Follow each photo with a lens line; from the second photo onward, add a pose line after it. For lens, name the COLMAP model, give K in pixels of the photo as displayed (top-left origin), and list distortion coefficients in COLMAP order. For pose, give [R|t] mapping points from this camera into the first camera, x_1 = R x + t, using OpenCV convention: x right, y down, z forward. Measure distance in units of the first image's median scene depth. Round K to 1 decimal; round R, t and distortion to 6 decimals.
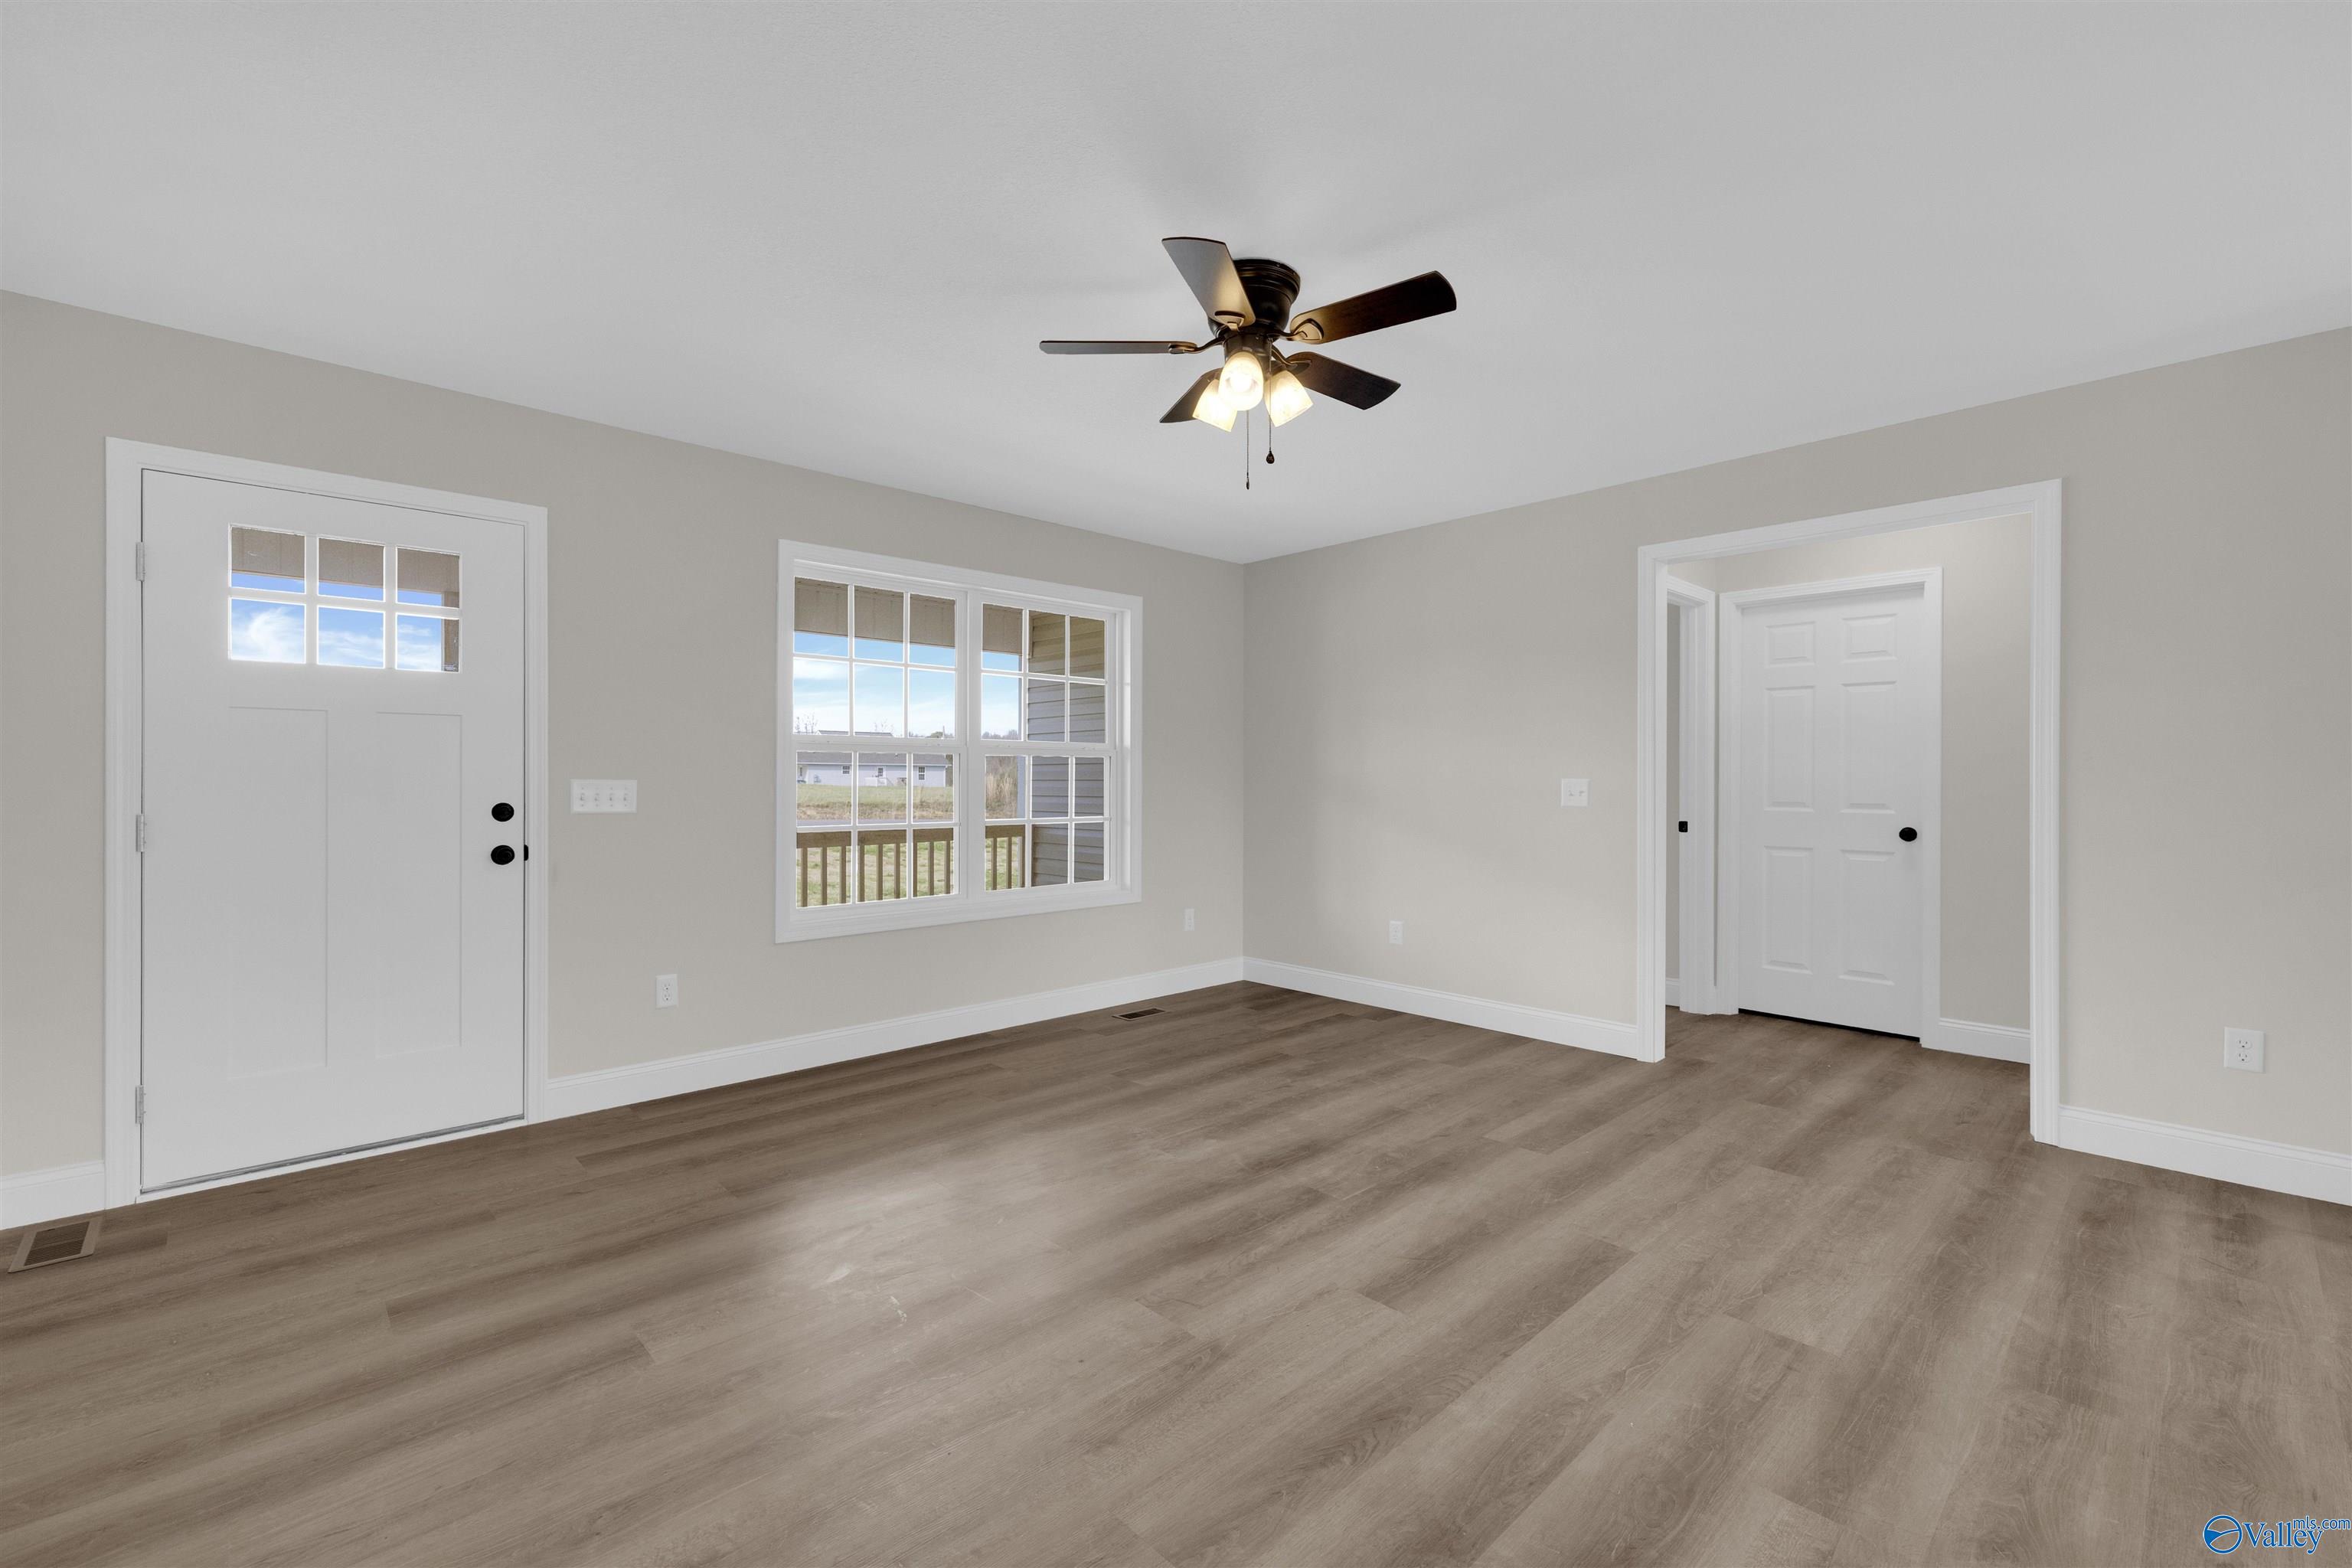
lens RADIAL K [[993.1, 0, 1161.6], [0, 993.1, 784.2], [0, 0, 1]] dist [0.001279, 0.000595]
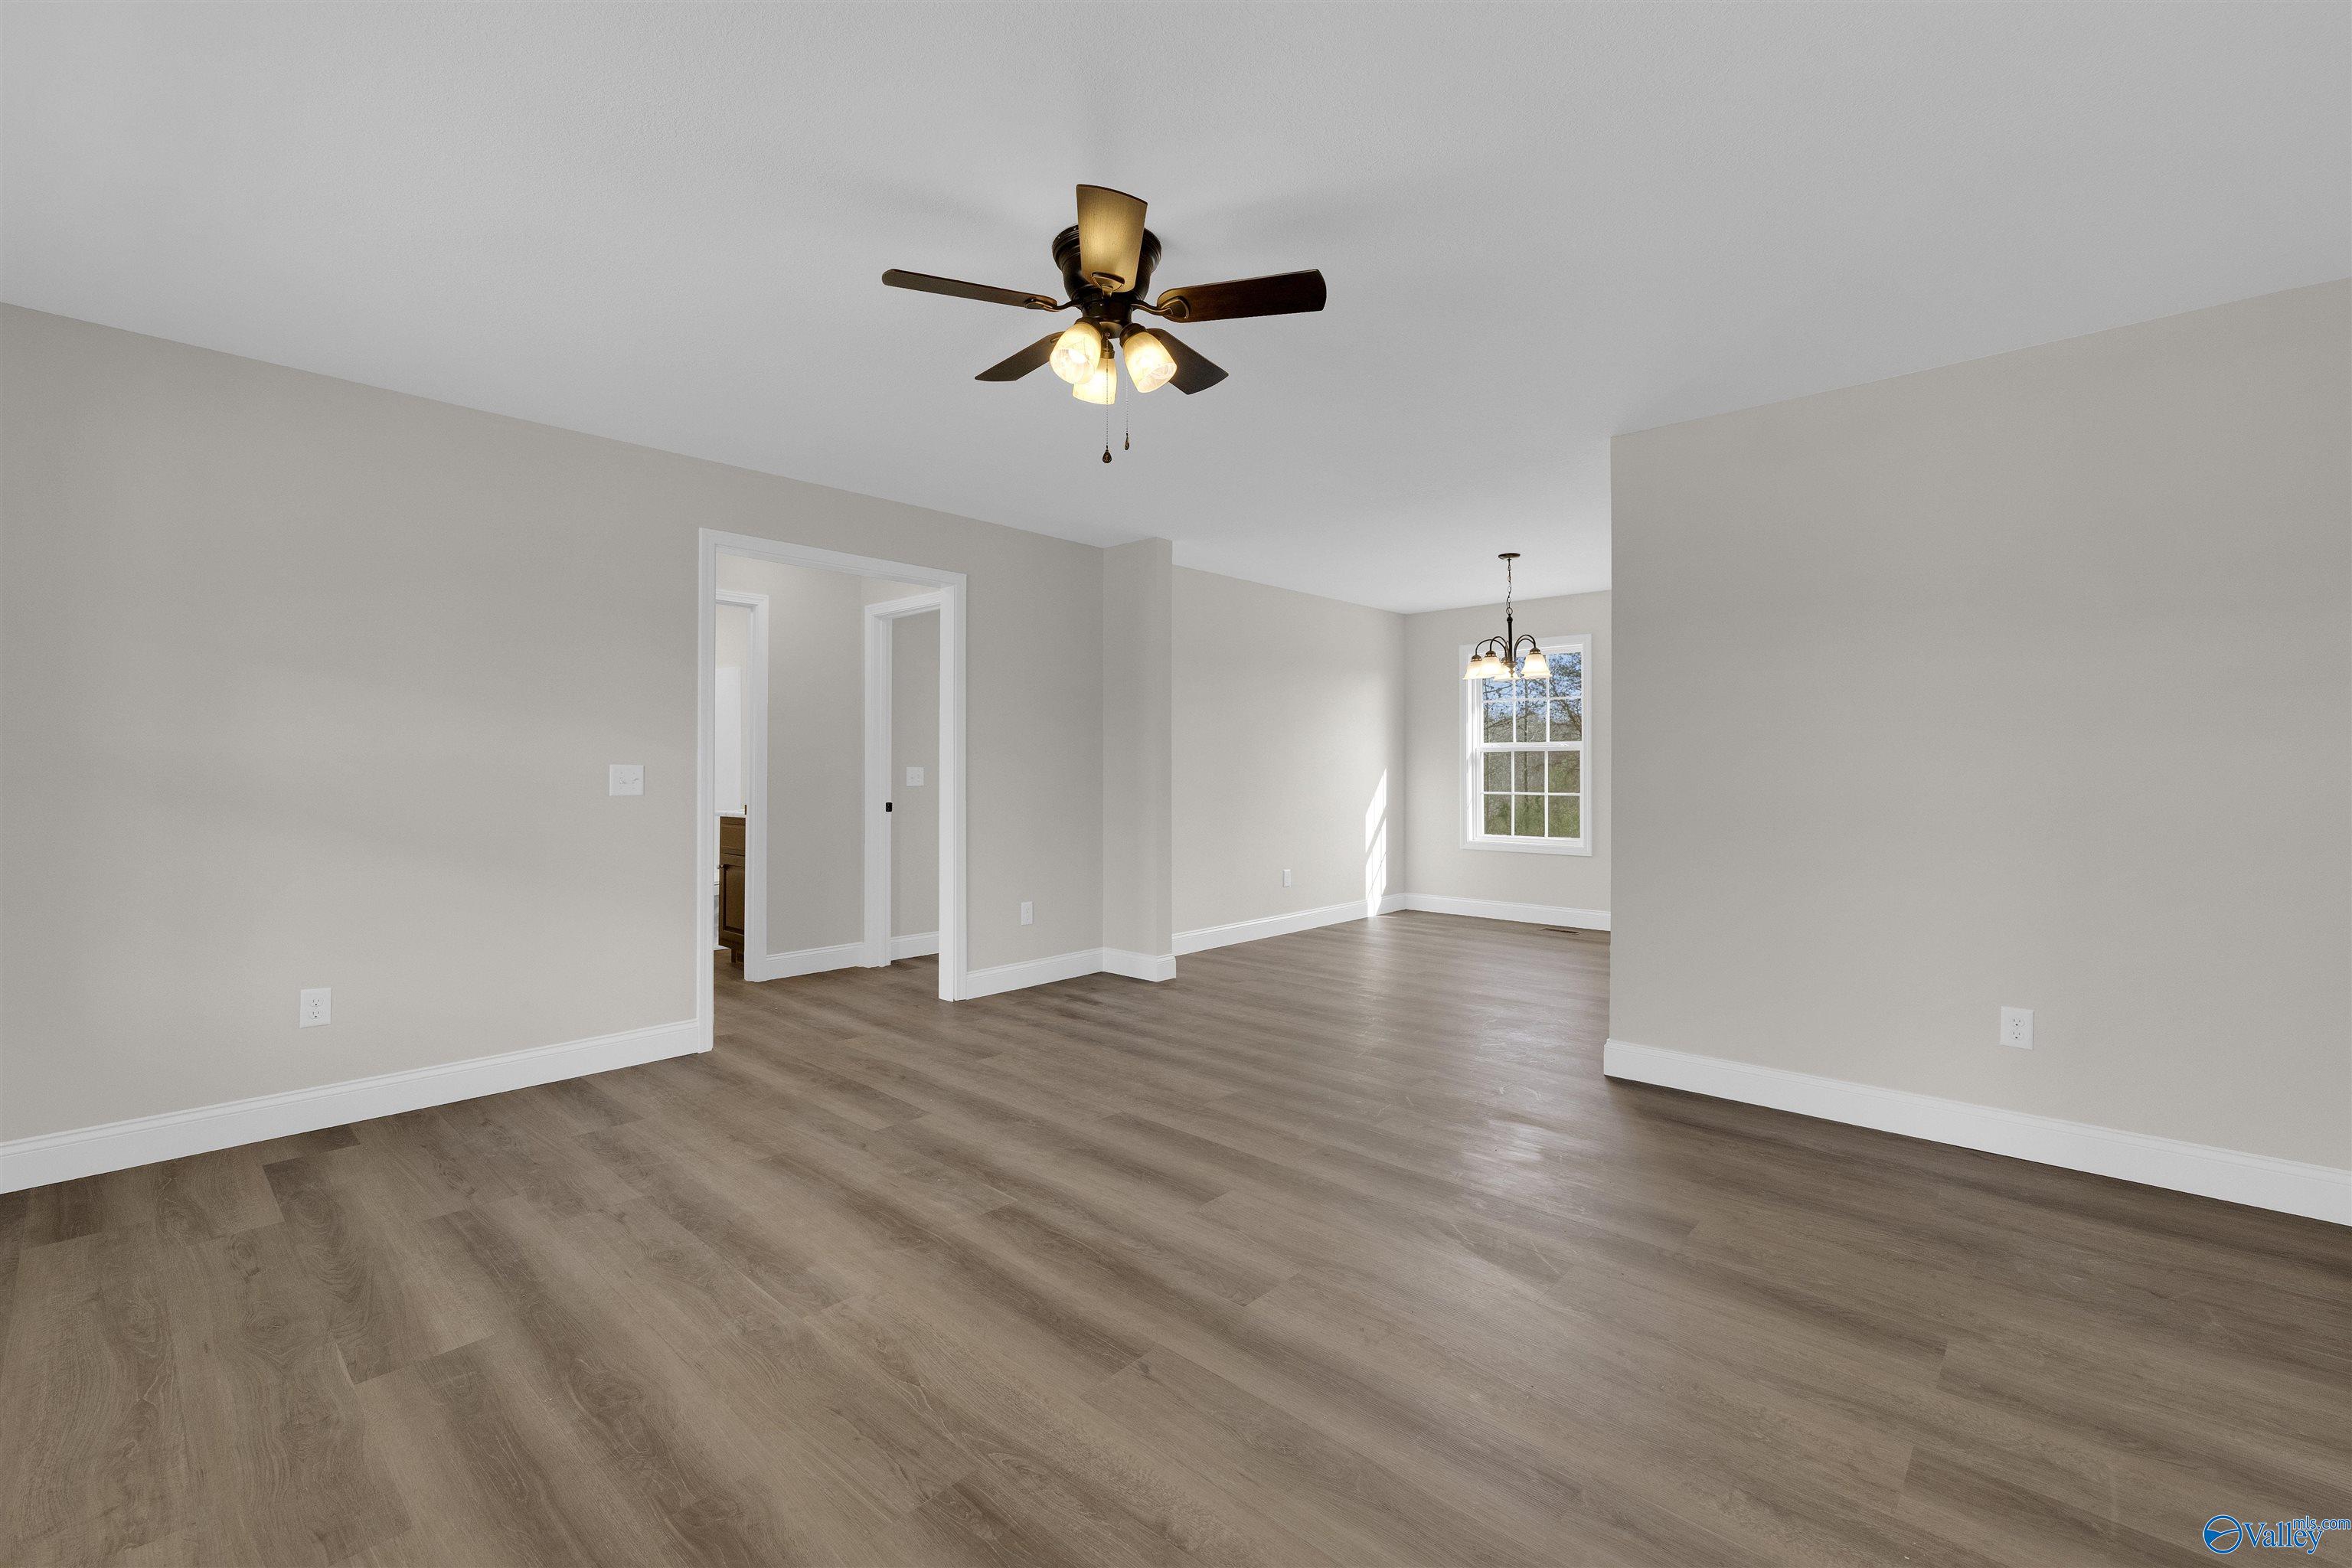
lens RADIAL K [[993.1, 0, 1167.4], [0, 993.1, 765.4], [0, 0, 1]] dist [0.001279, 0.000595]
pose [[-0.071299, 0.000747, 0.997455, -0.717330], [0.001850, 0.999998, -0.000616, -0.004043], [-0.997453, 0.001802, -0.071300, 0.831565]]
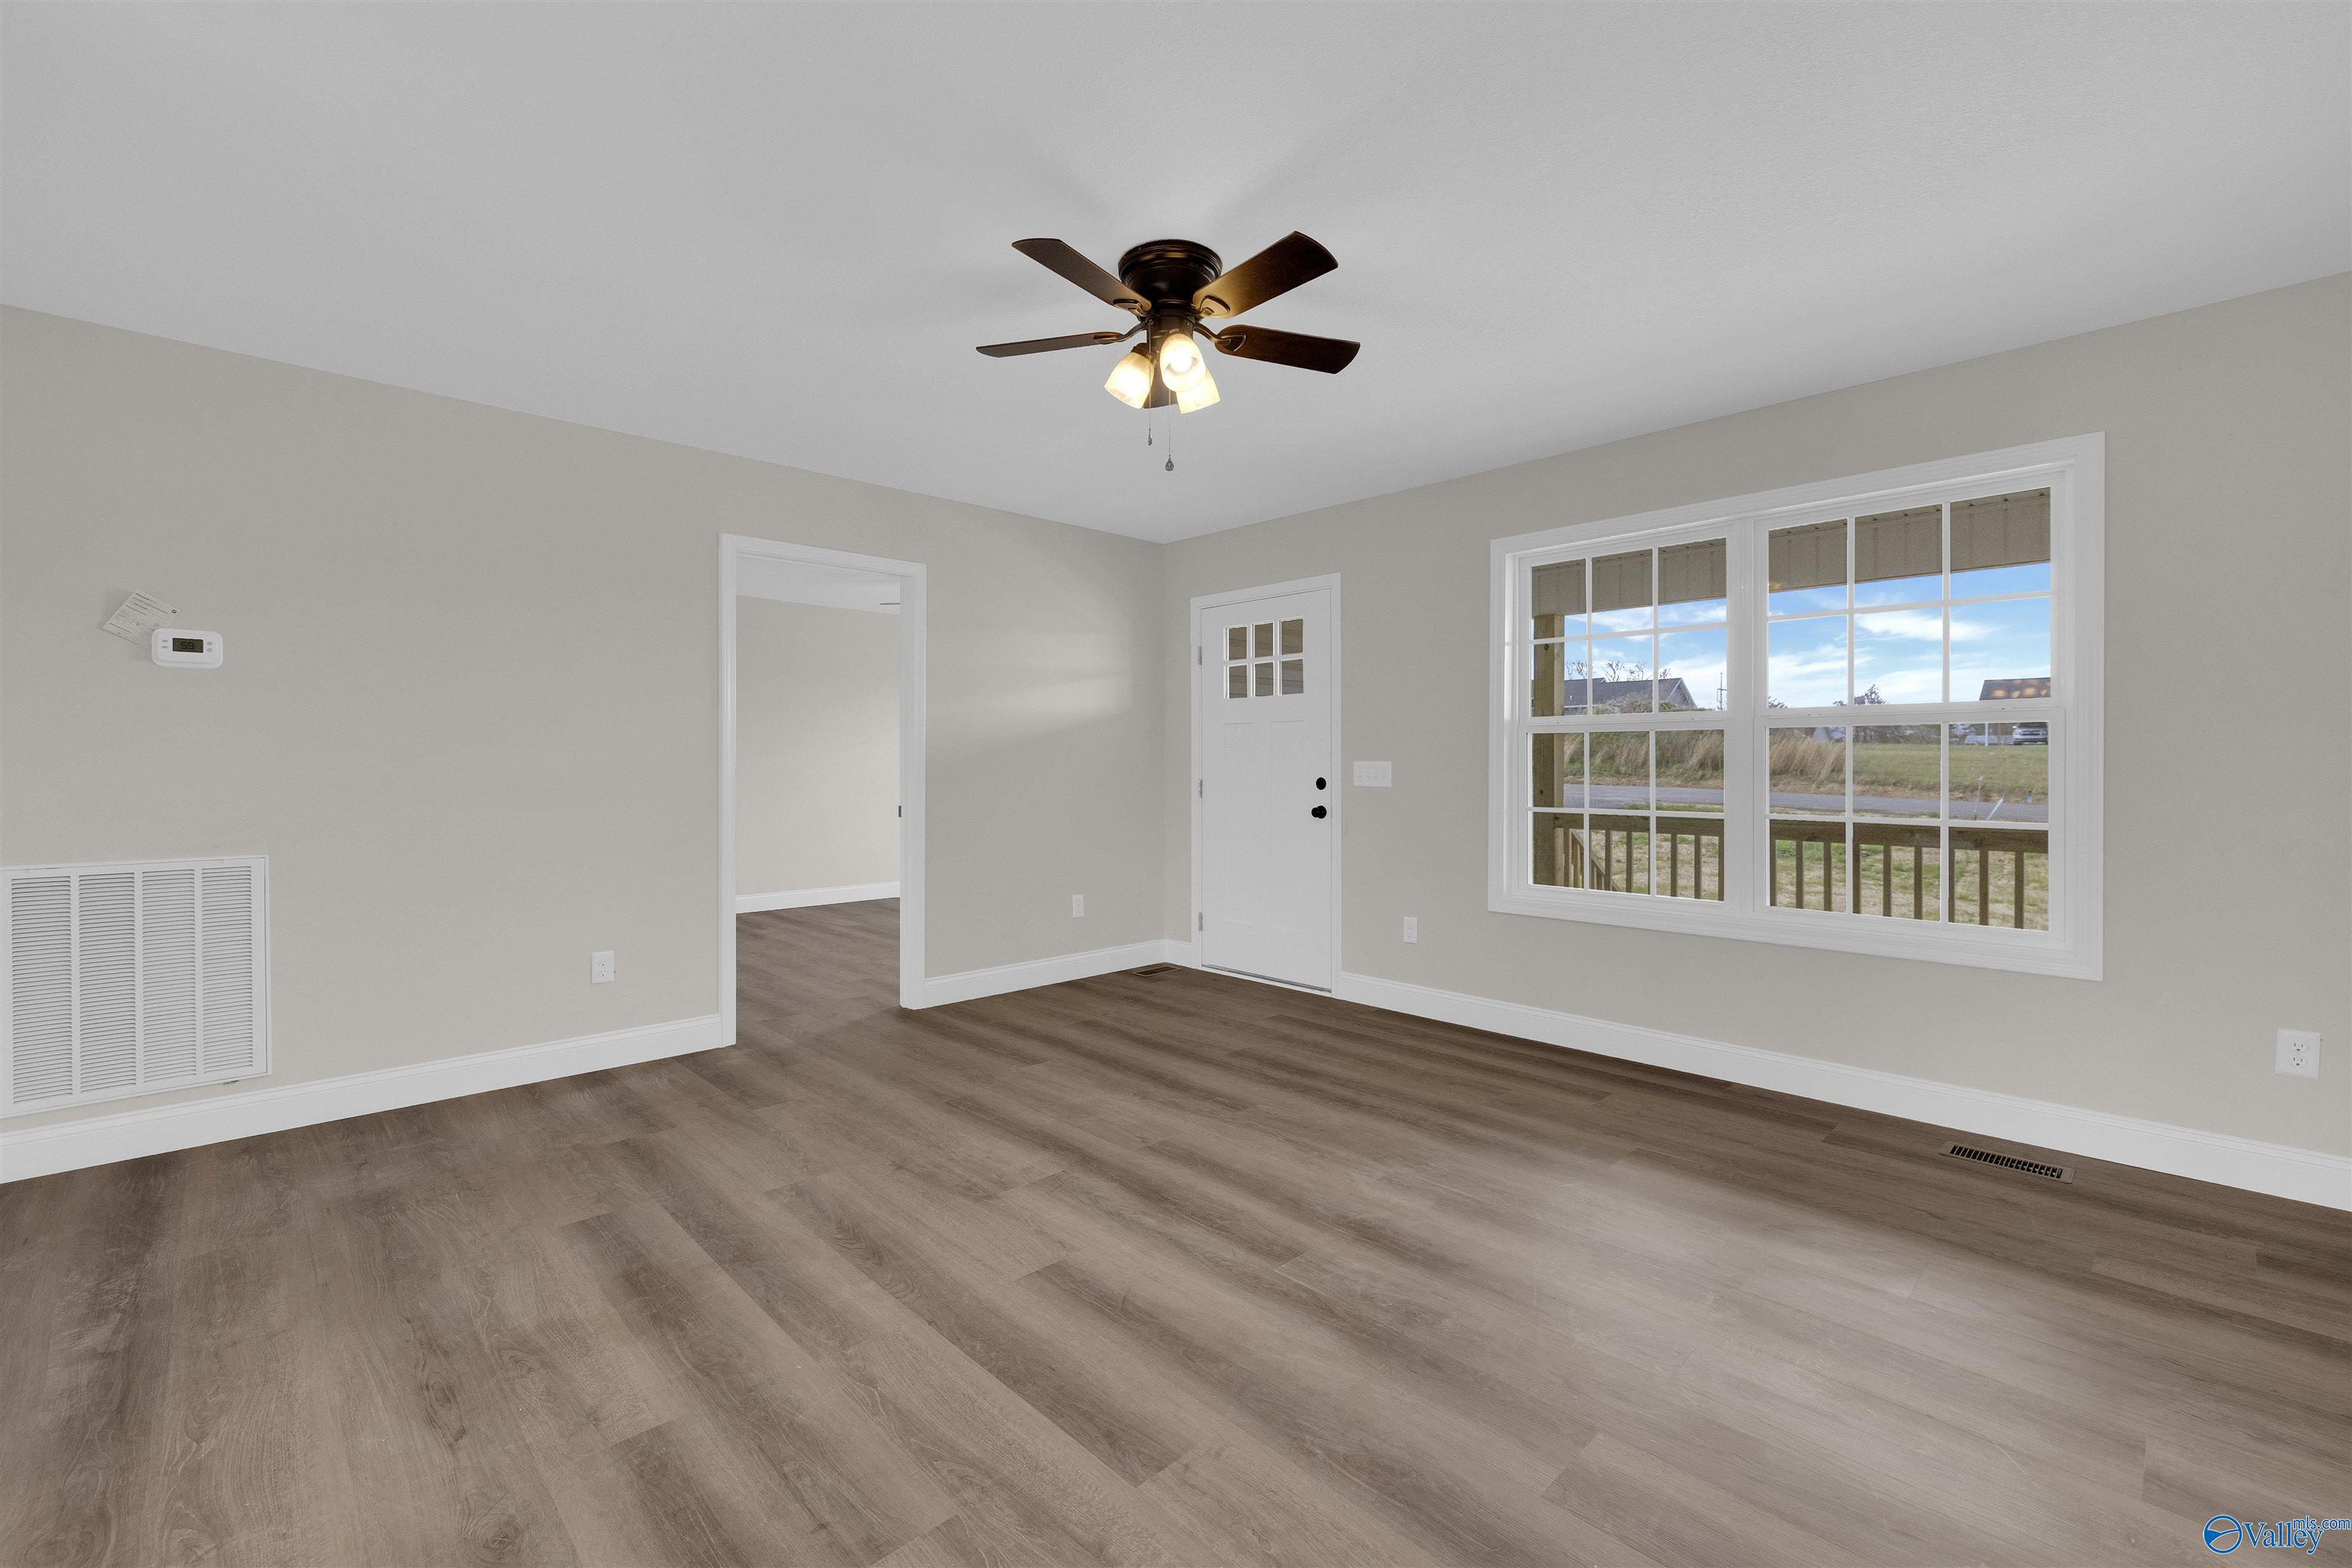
lens RADIAL K [[993.1, 0, 1164.5], [0, 993.1, 775.1], [0, 0, 1]] dist [0.001279, 0.000595]
pose [[0.009980, 0.010115, -0.999899, 0.900596], [-0.003440, 0.999943, 0.010081, 0.000923], [0.999944, 0.003339, 0.010015, 0.811065]]
